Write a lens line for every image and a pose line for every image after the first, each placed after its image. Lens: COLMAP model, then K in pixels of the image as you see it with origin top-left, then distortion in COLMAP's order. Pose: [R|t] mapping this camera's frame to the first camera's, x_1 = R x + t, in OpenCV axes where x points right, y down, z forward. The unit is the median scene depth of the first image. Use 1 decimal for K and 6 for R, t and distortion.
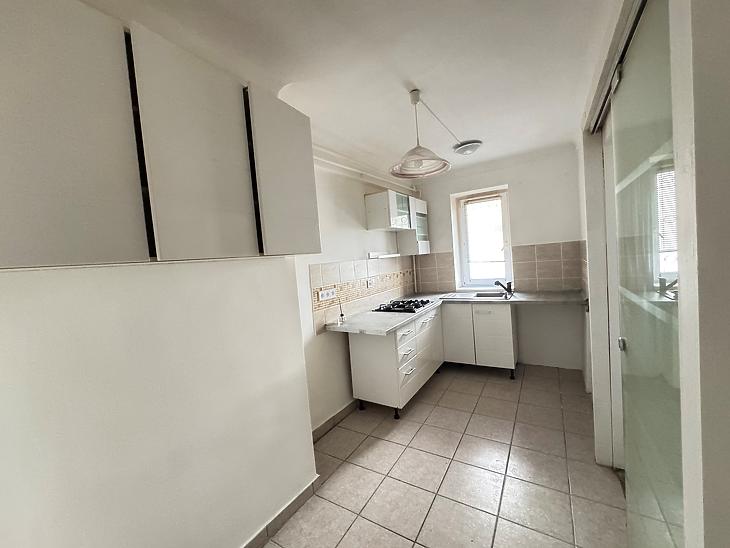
lens RADIAL K [[292.9, 0, 365.0], [0, 292.9, 274.0], [0, 0, 1]] dist [-0.004538, 0.000012]
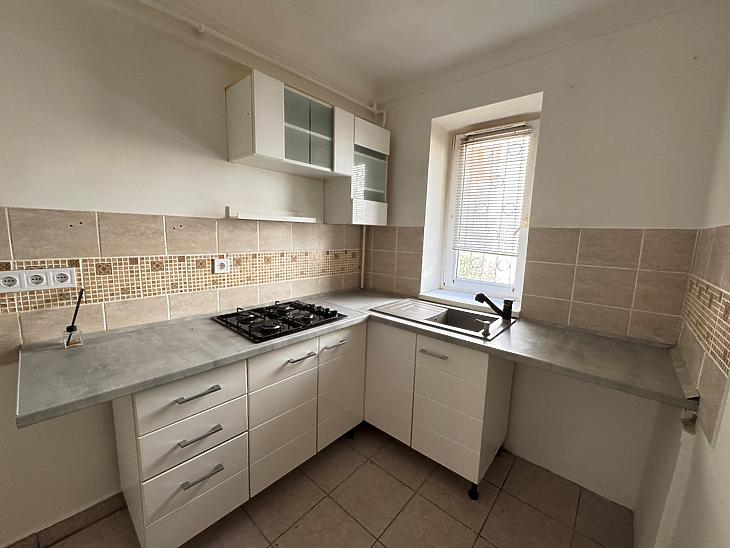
lens RADIAL K [[292.9, 0, 365.0], [0, 292.9, 274.0], [0, 0, 1]] dist [-0.004538, 0.000012]
pose [[0.980619, 0.135811, -0.141218, 0.340661], [-0.122341, 0.987429, 0.100084, -0.035487], [0.153036, -0.080867, 0.984906, 0.514765]]
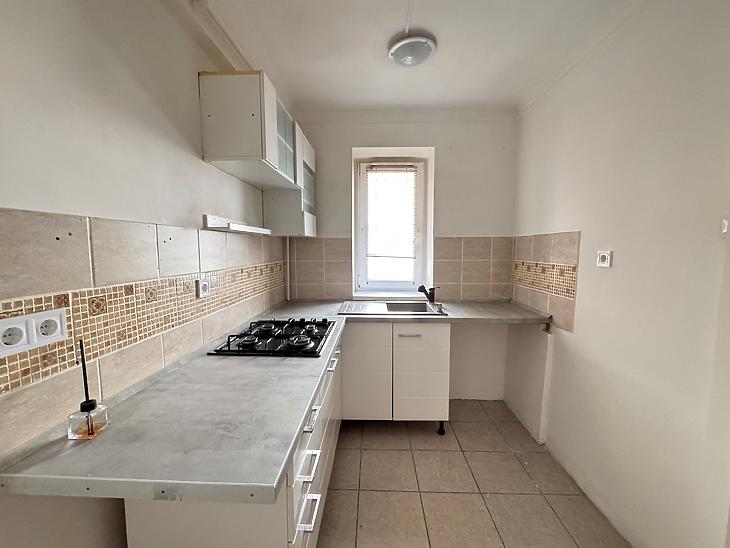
lens RADIAL K [[292.9, 0, 365.0], [0, 292.9, 274.0], [0, 0, 1]] dist [-0.004538, 0.000012]
pose [[0.861532, 0.037802, 0.506293, 0.002525], [-0.043076, 0.999071, -0.001295, 0.004077], [-0.505872, -0.020693, 0.862360, 0.514495]]
